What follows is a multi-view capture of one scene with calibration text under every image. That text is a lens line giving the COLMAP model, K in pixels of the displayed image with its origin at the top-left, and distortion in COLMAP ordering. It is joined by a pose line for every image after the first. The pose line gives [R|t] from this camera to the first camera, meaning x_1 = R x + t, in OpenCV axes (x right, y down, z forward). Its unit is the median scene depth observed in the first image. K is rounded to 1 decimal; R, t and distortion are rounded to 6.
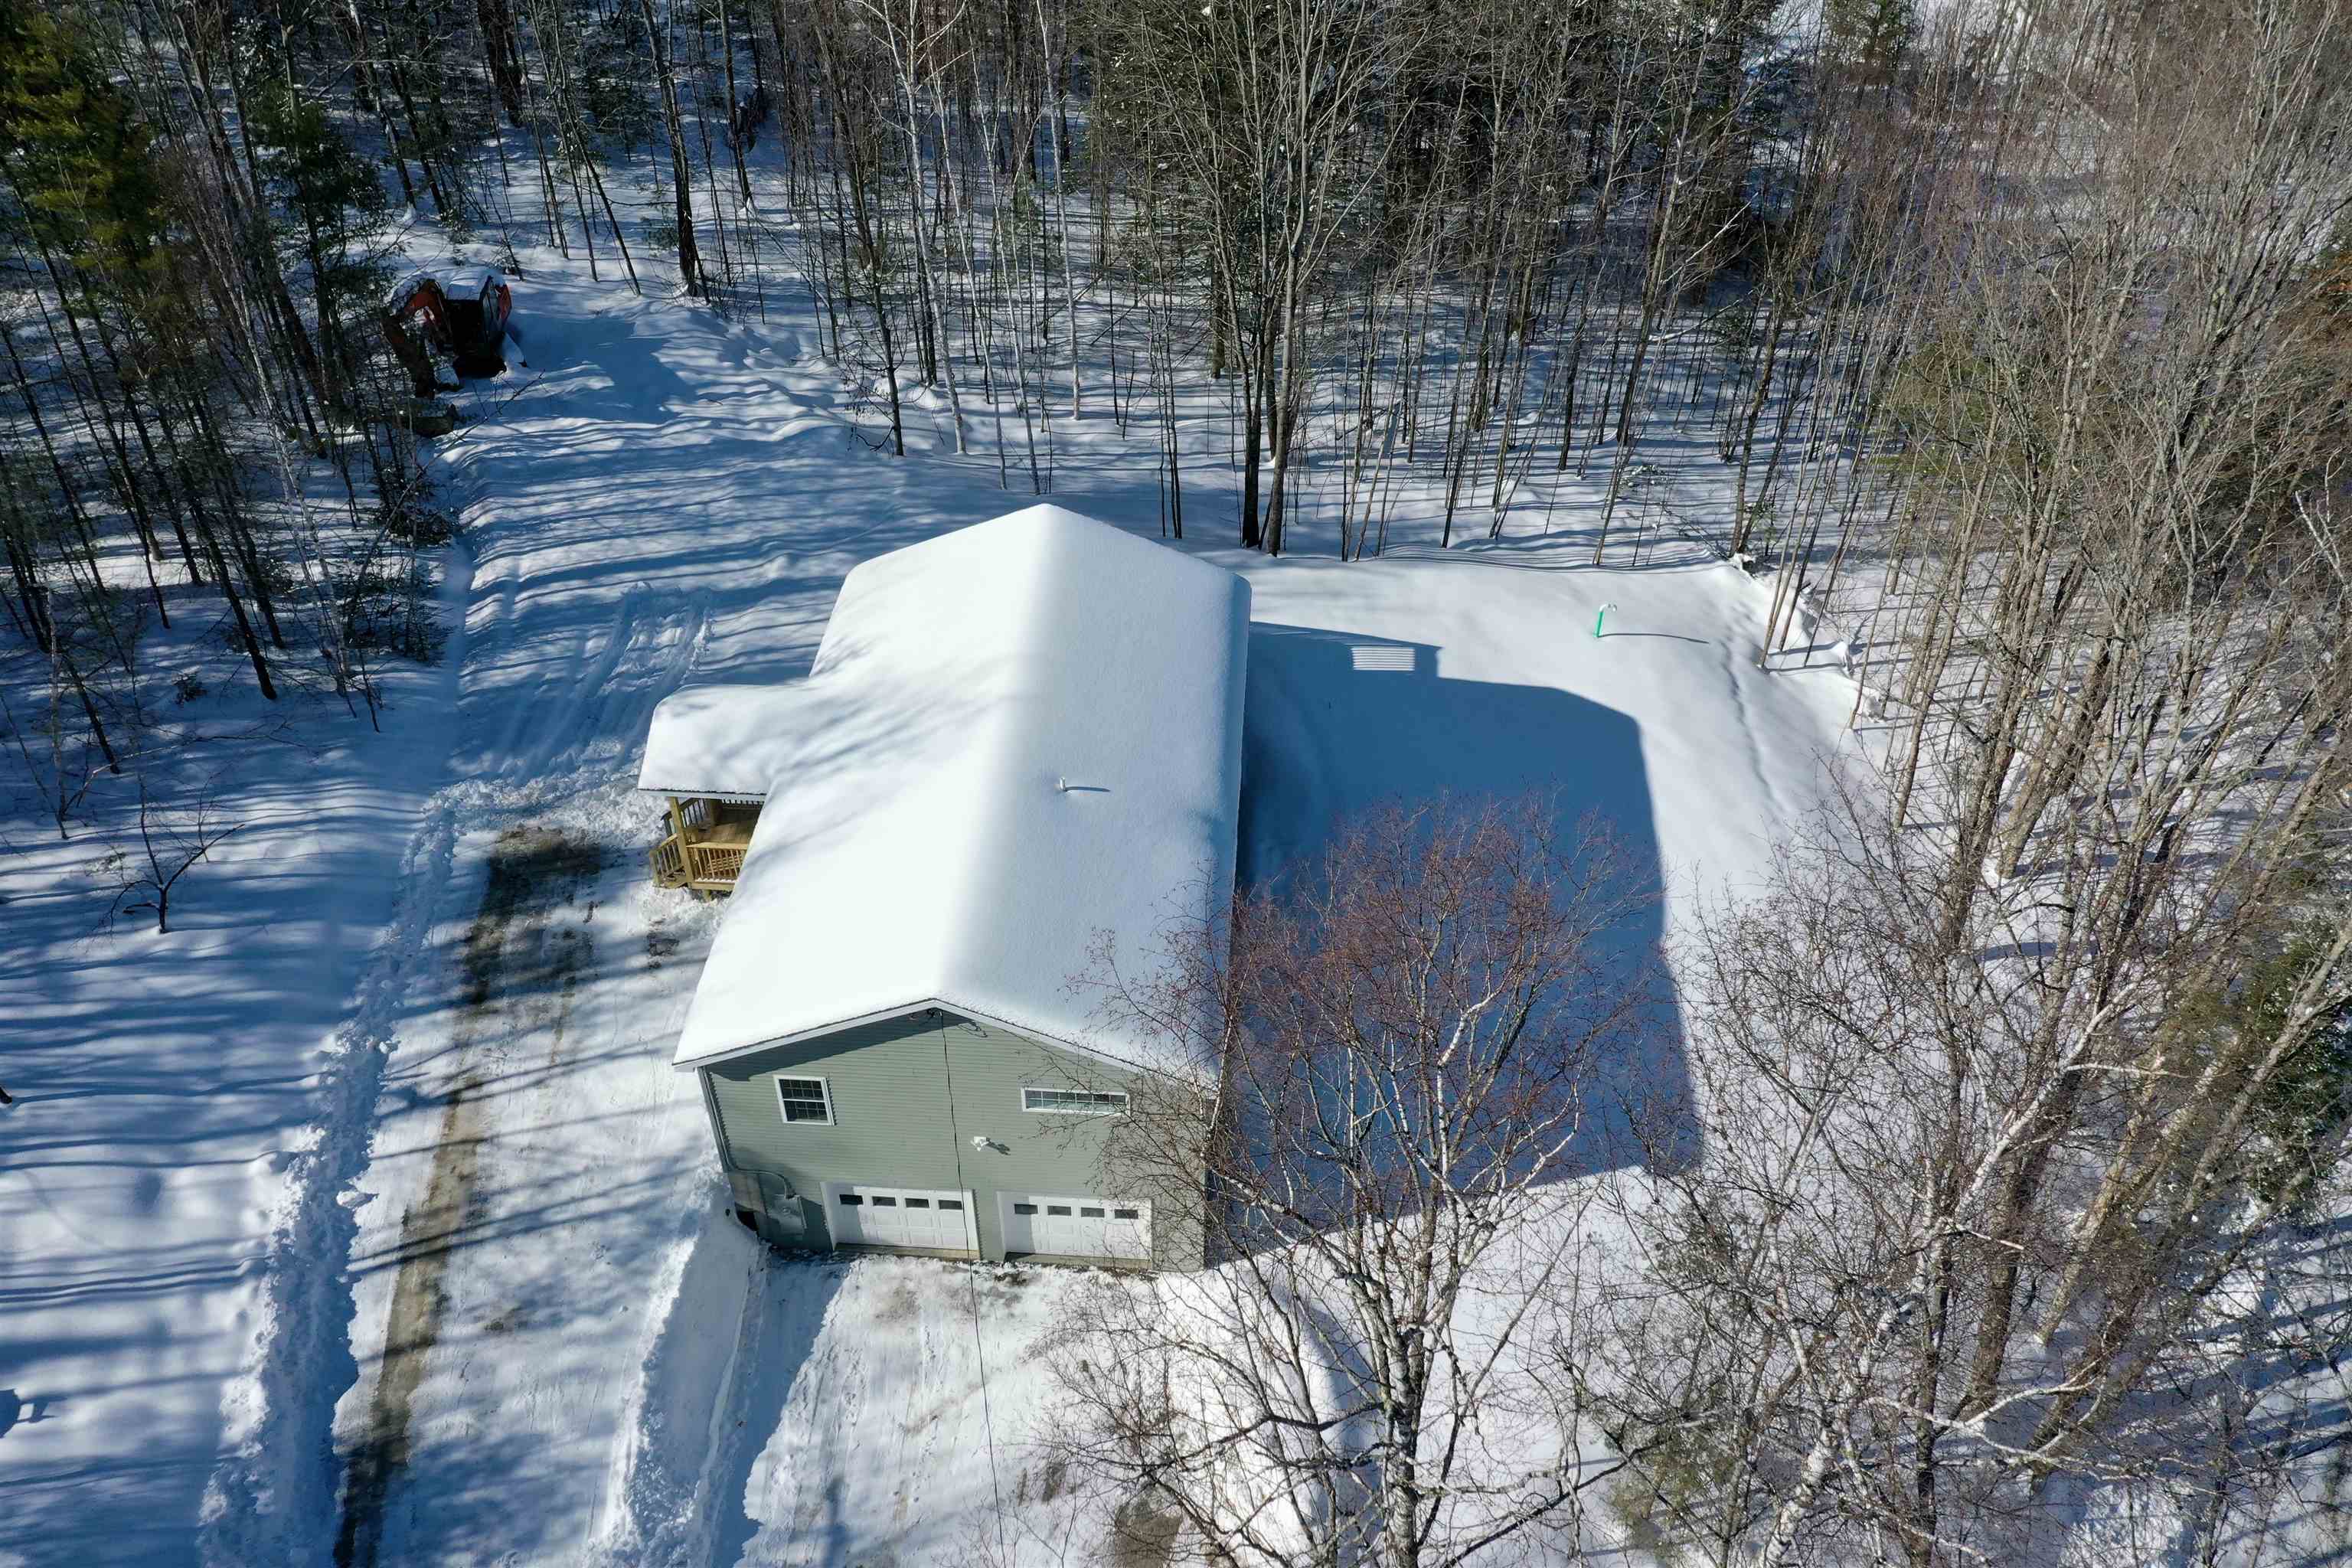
lens RADIAL K [[1818.9, 0, 1177.1], [0, 1818.9, 832.6], [0, 0, 1]] dist [0.004185, 0.002004]
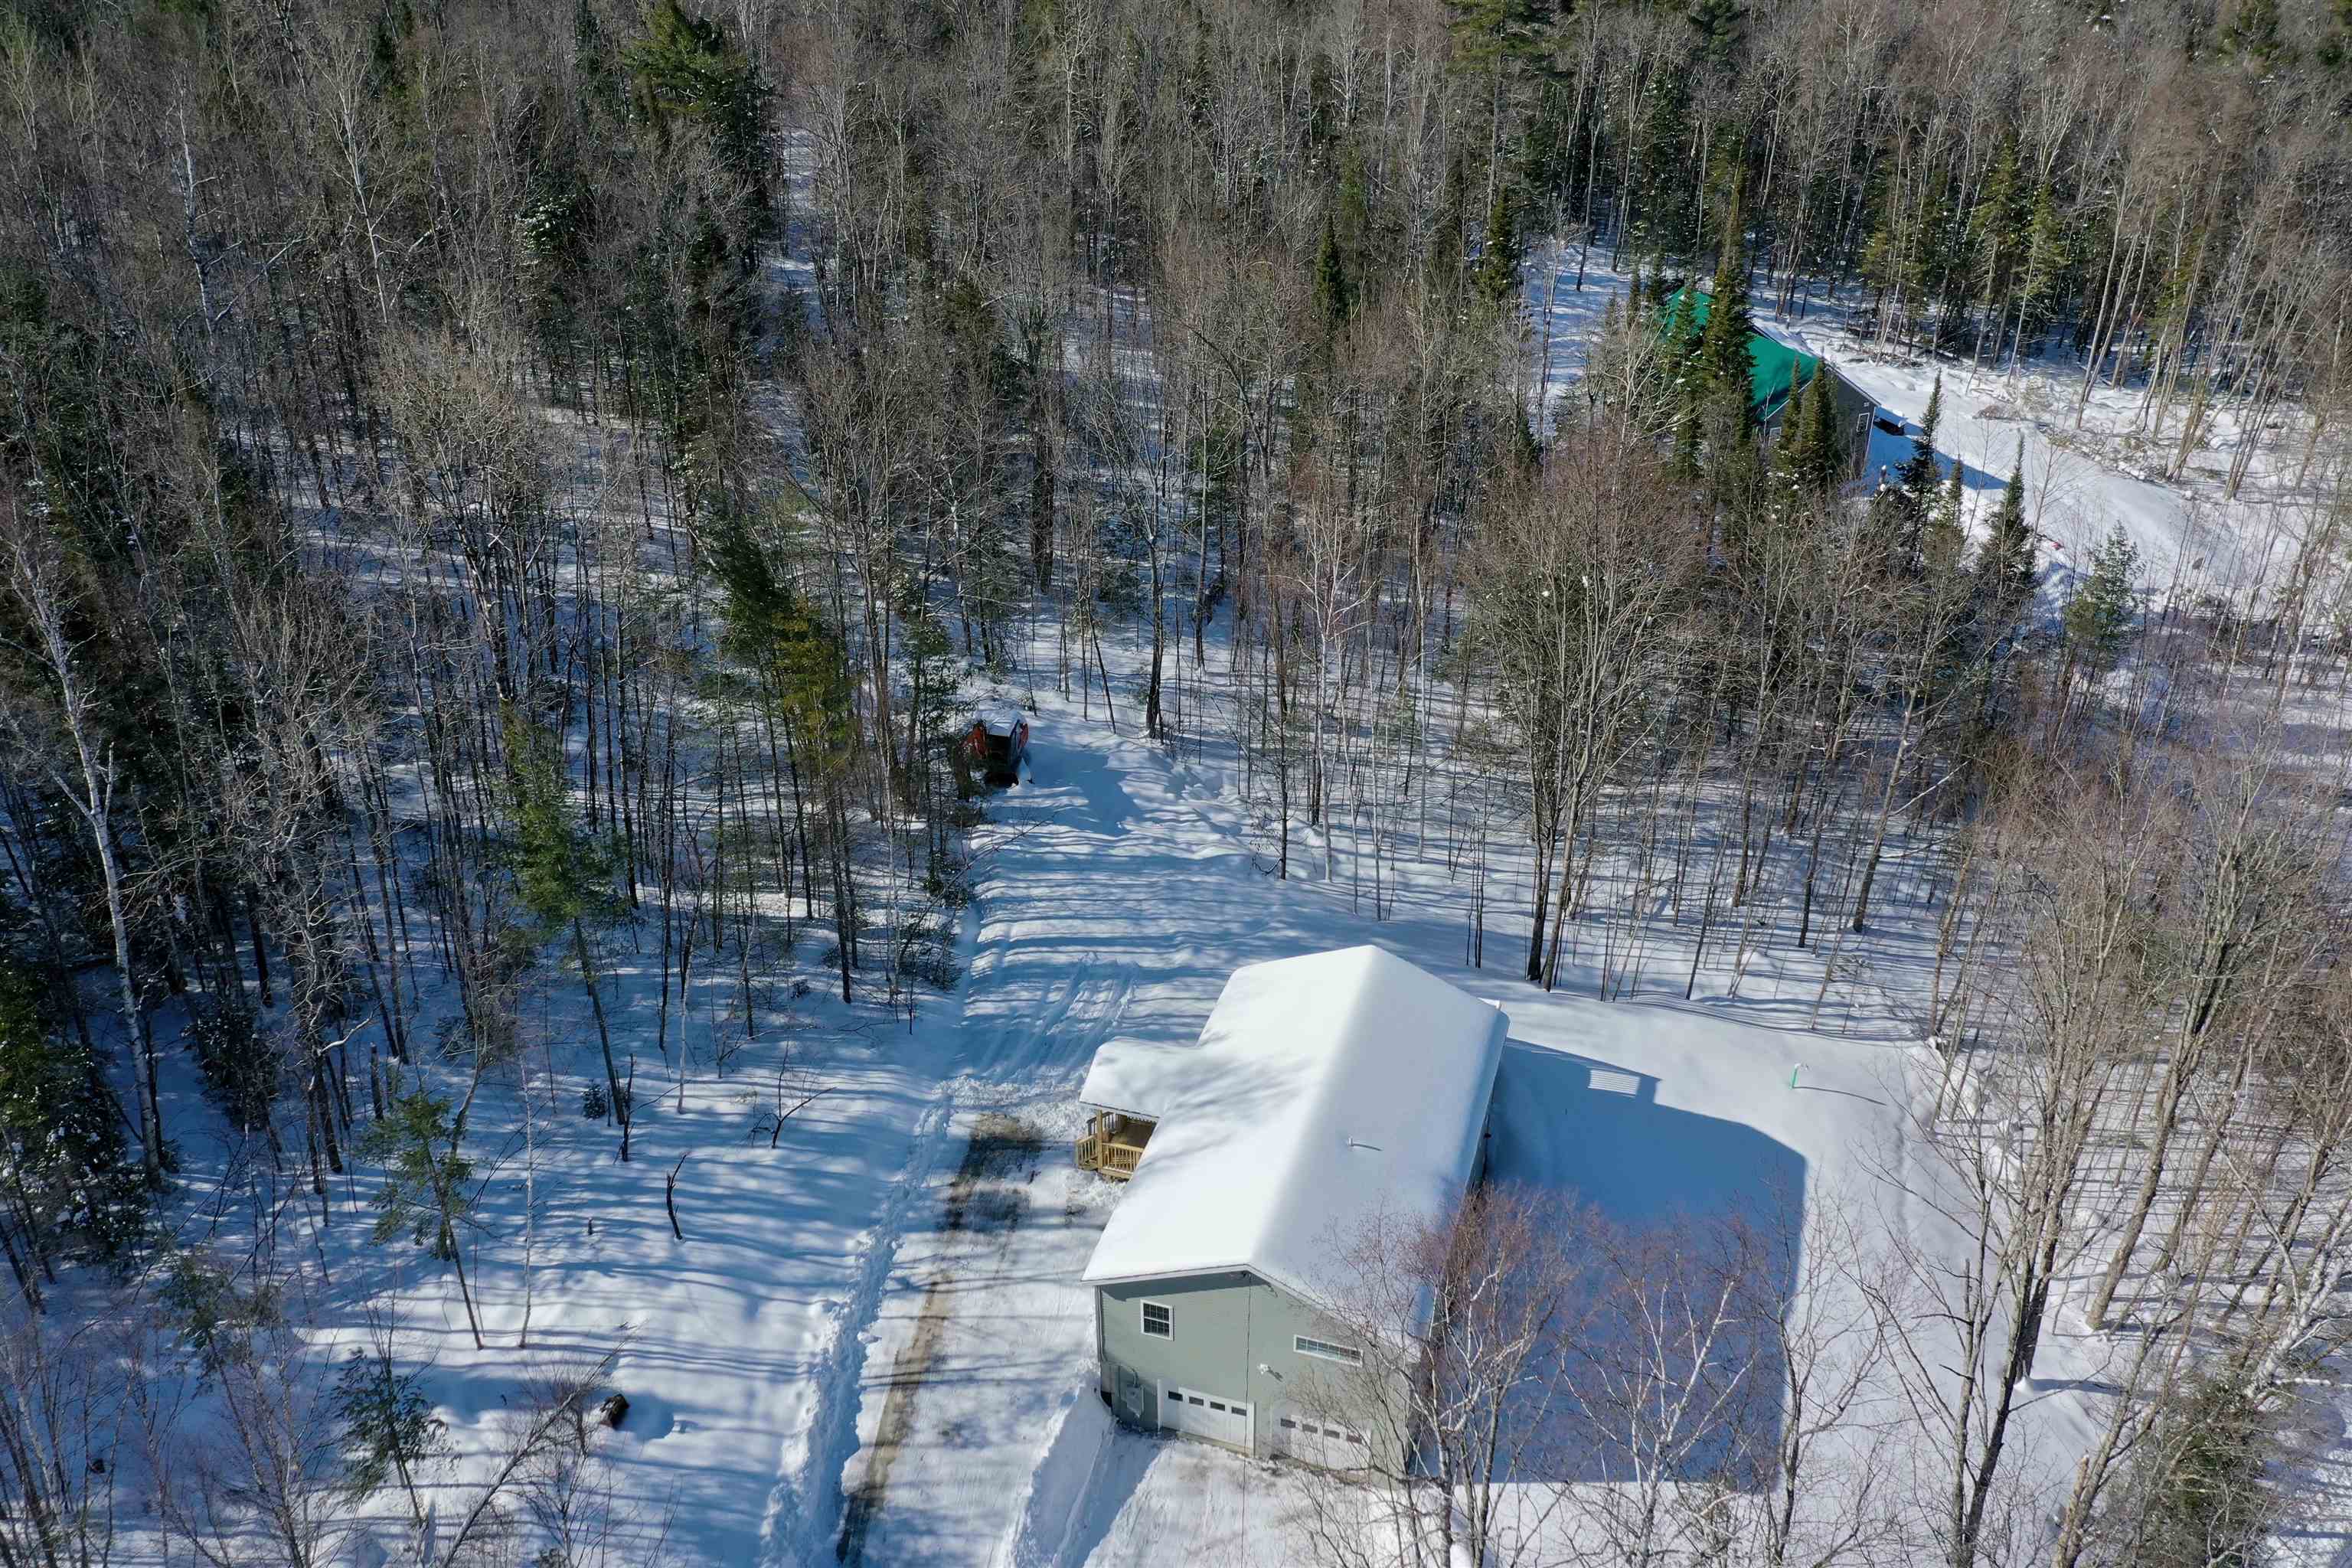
lens RADIAL K [[1879.8, 0, 1186.1], [0, 1879.8, 753.3], [0, 0, 1]] dist [0.011083, 0.004526]
pose [[0.972057, 0.109740, -0.207514, 0.069902], [-0.152788, 0.966894, -0.204380, 0.001605], [0.178215, 0.230375, 0.956643, -0.451081]]
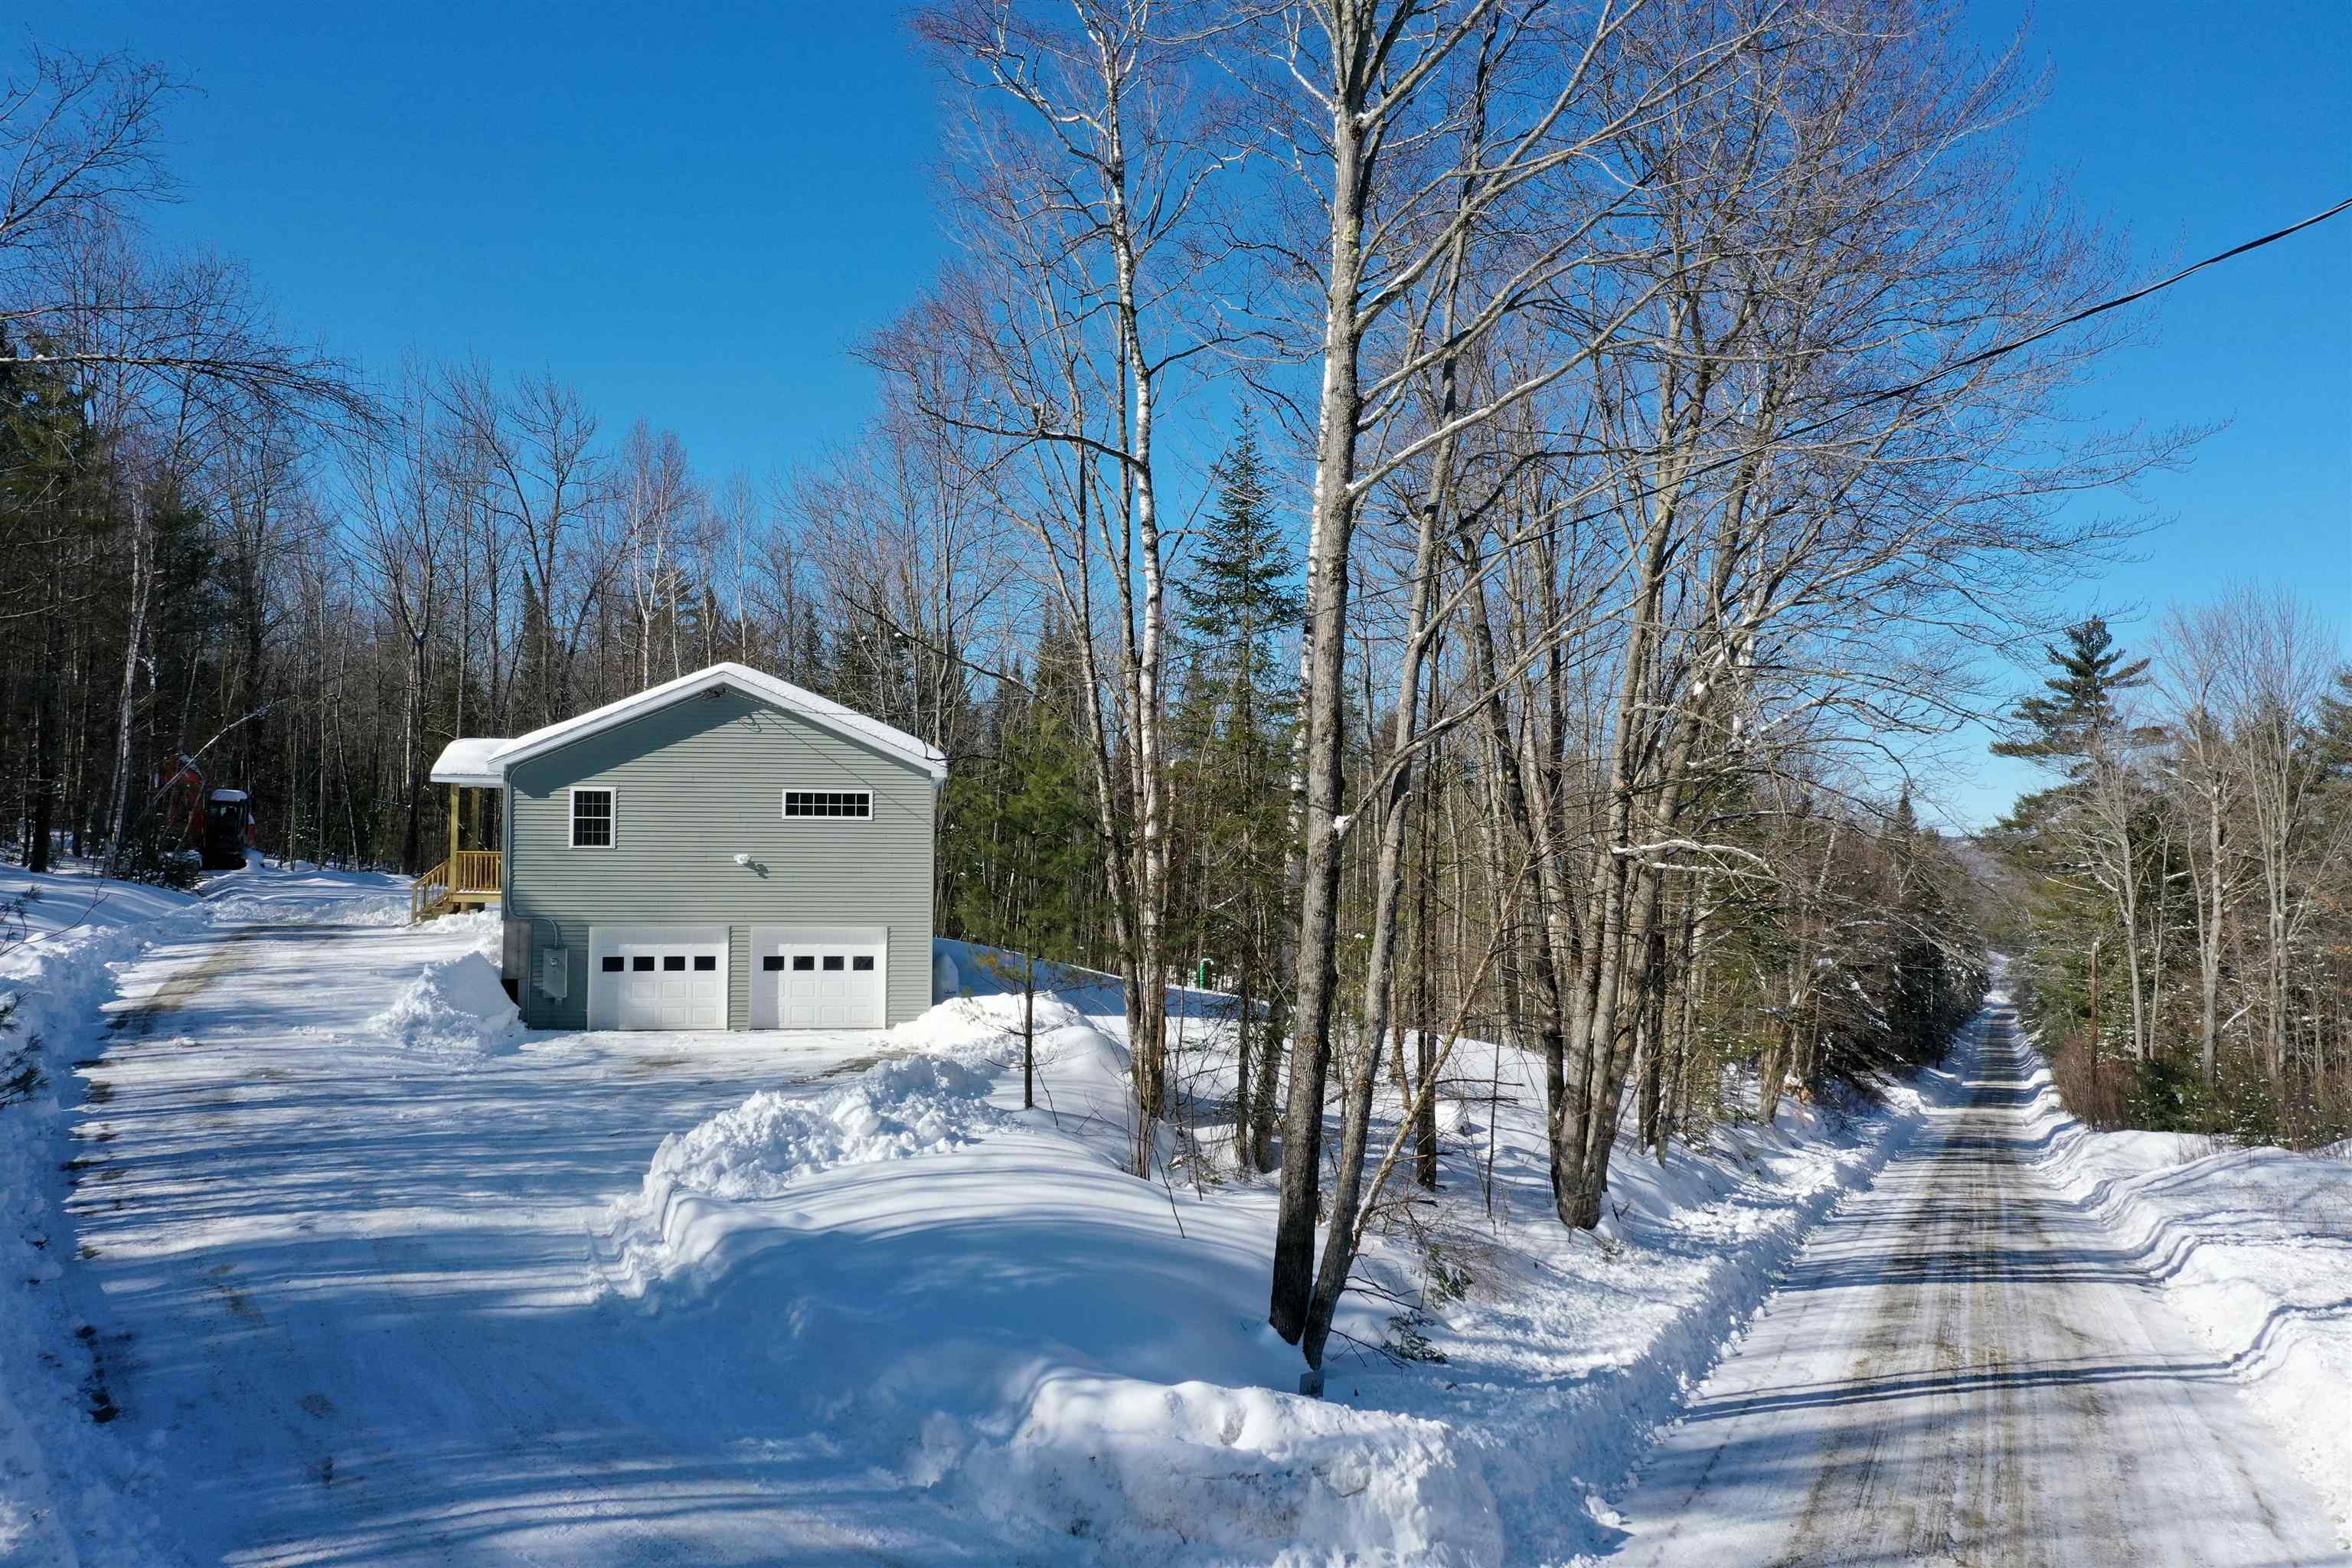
lens RADIAL K [[1847.5, 0, 1176.0], [0, 1847.5, 784.0], [0, 0, 1]] dist [-0.000931, 0.008130]
pose [[0.972983, 0.020021, 0.230005, -0.076758], [0.145449, 0.720521, -0.678007, 0.687736], [-0.179298, 0.693144, 0.698143, 0.048881]]
